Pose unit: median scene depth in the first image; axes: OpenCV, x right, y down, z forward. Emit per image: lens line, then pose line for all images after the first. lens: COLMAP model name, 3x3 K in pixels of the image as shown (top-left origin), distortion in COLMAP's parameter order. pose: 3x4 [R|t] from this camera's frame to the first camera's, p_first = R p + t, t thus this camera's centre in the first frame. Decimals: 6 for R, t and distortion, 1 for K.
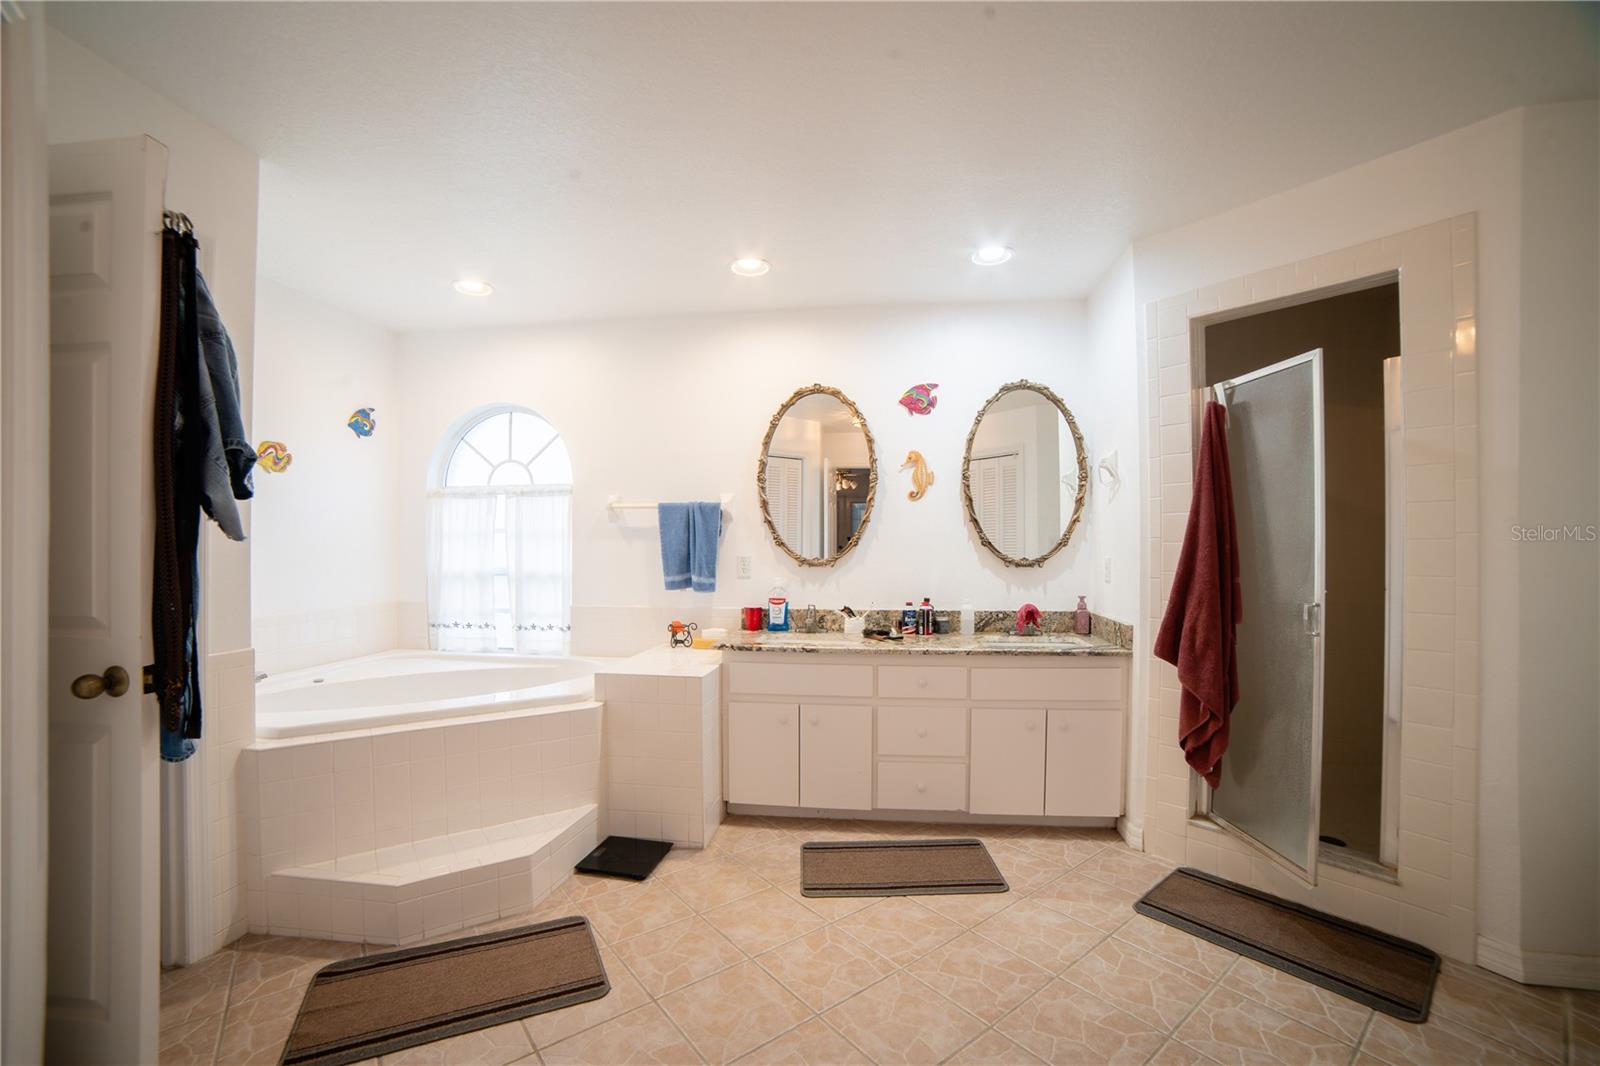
lens RADIAL K [[664.1, 0, 801.8], [0, 664.1, 545.0], [0, 0, 1]] dist [-0.096825, 0.035165]
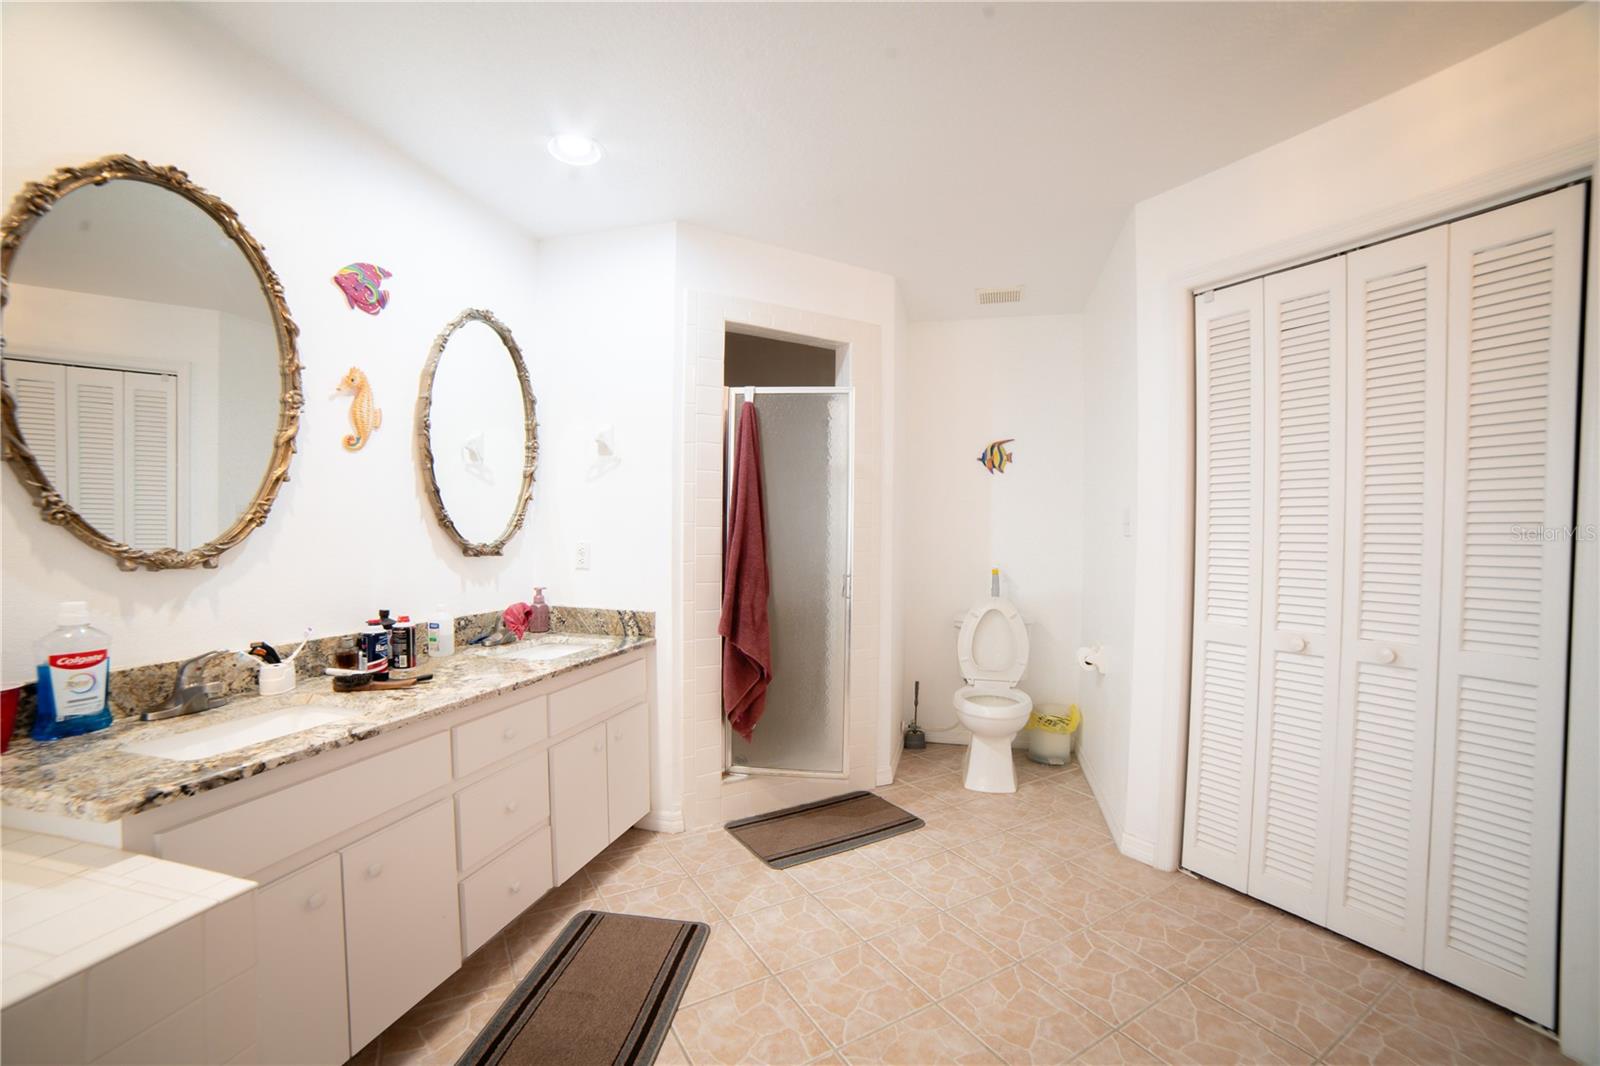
lens RADIAL K [[664.1, 0, 801.8], [0, 664.1, 545.0], [0, 0, 1]] dist [-0.096825, 0.035165]
pose [[0.139385, -0.016804, 0.990096, -0.355082], [-0.013436, 0.999732, 0.018859, 0.001713], [-0.990147, -0.015932, 0.139122, 0.522849]]
